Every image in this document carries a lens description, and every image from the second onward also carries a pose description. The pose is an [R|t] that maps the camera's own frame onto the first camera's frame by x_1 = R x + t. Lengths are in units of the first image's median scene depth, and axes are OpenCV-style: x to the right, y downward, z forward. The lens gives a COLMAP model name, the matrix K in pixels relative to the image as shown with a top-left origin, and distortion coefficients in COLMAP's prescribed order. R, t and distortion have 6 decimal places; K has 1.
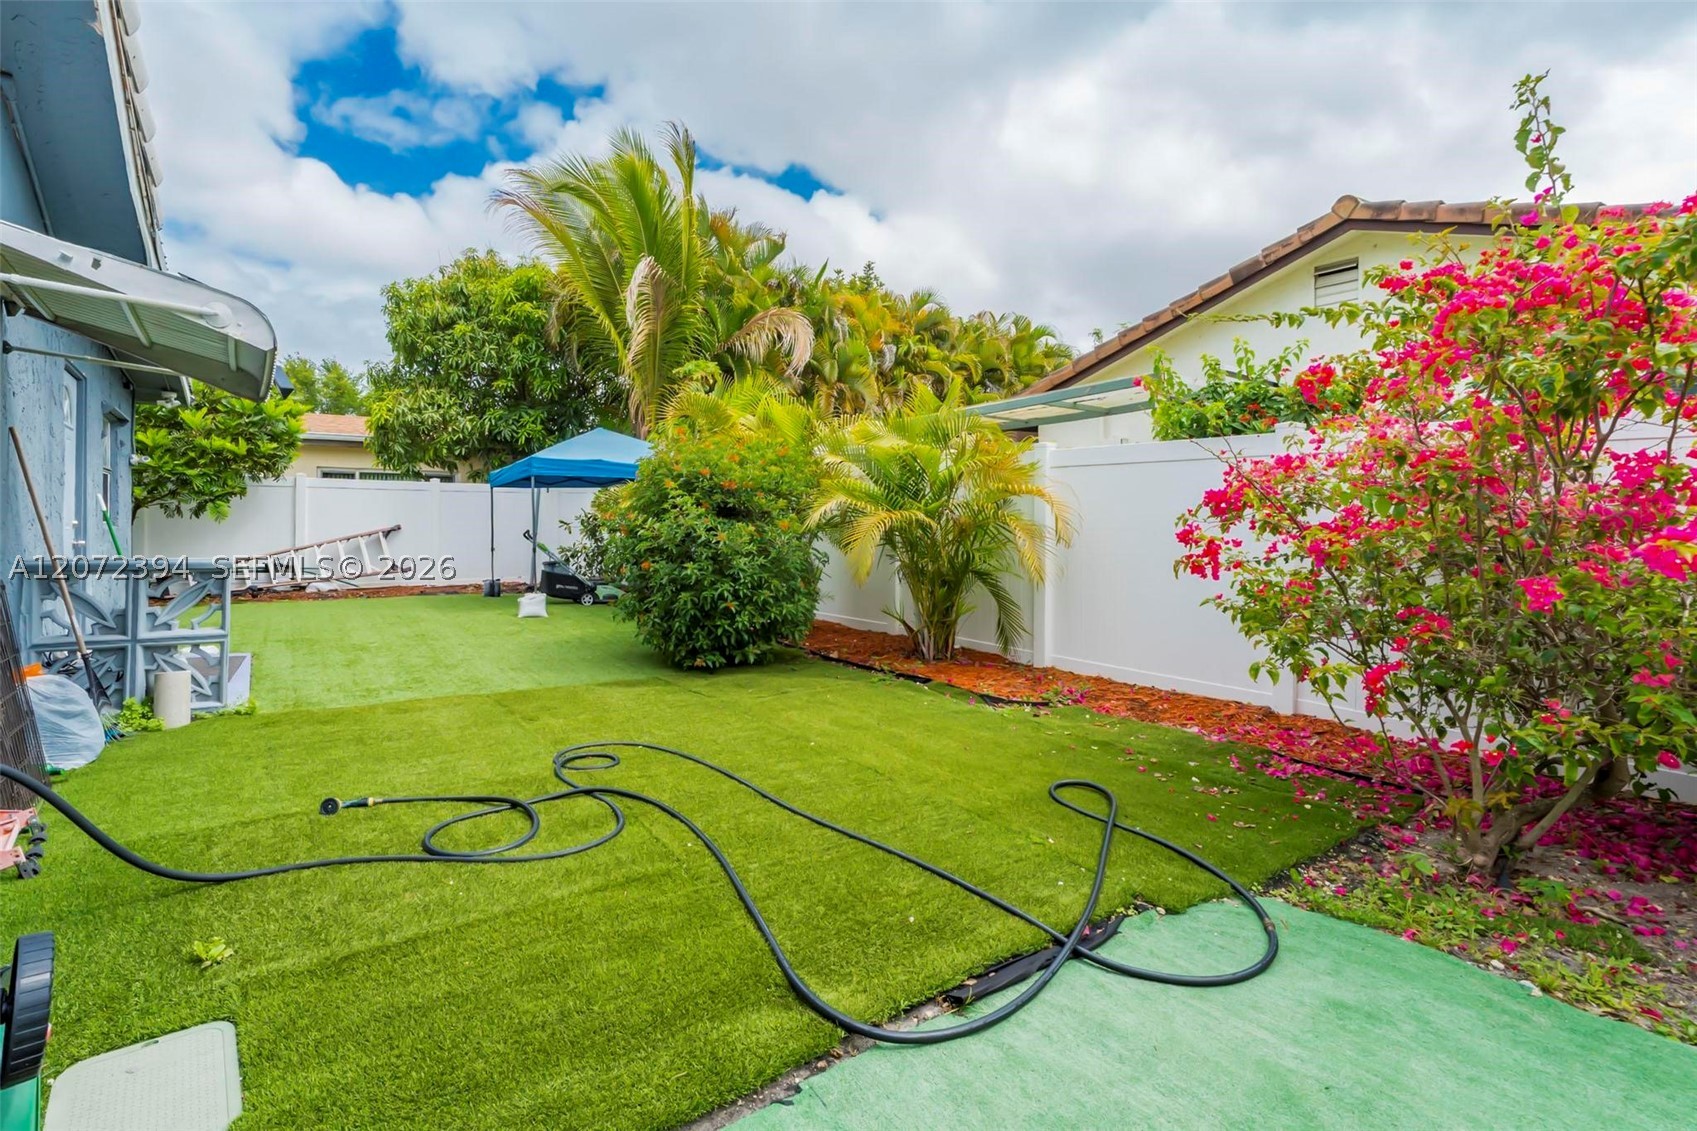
lens RADIAL K [[802.9, 0, 850.3], [0, 802.9, 523.5], [0, 0, 1]] dist [-0.001958, 0.000097]
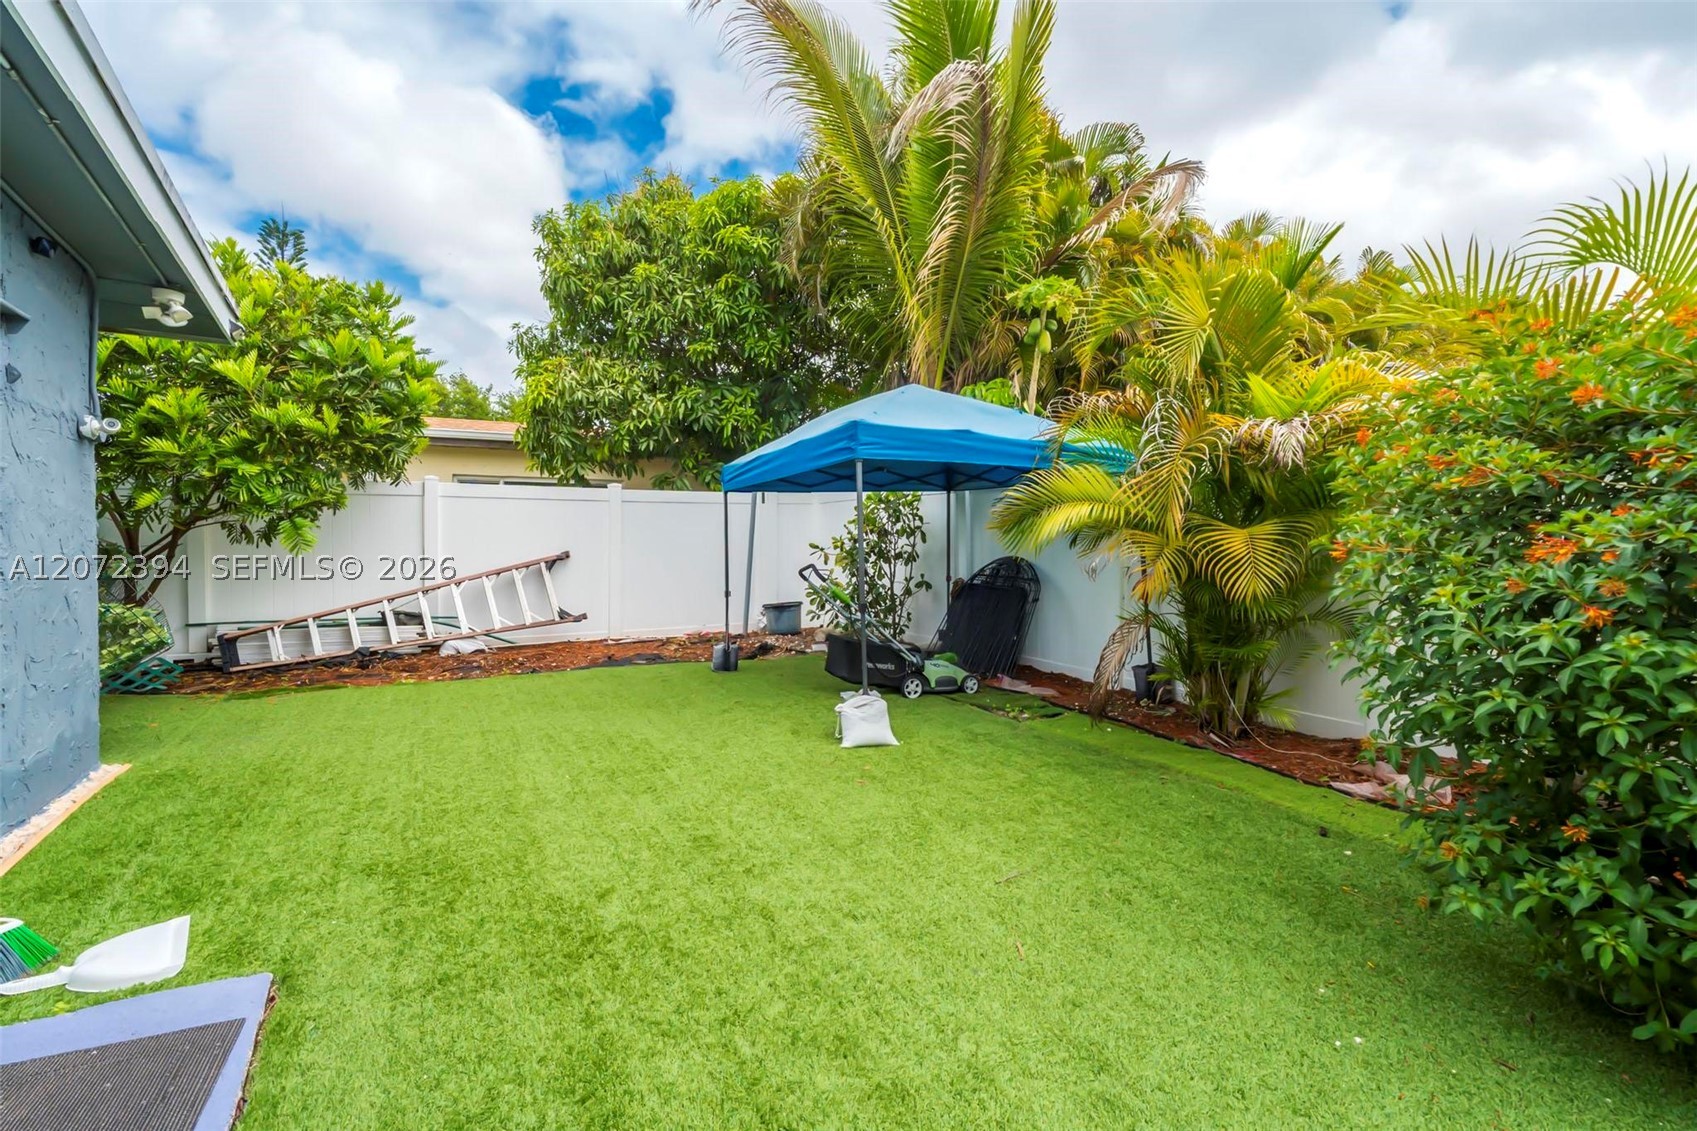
lens RADIAL K [[757.4, 0, 843.2], [0, 757.4, 549.4], [0, 0, 1]] dist [0.012017, 0.000289]
pose [[0.994140, -0.003307, -0.108045, -0.264885], [0.004632, 0.999917, 0.012015, -0.007050], [0.107997, -0.012445, 0.994073, 0.391545]]
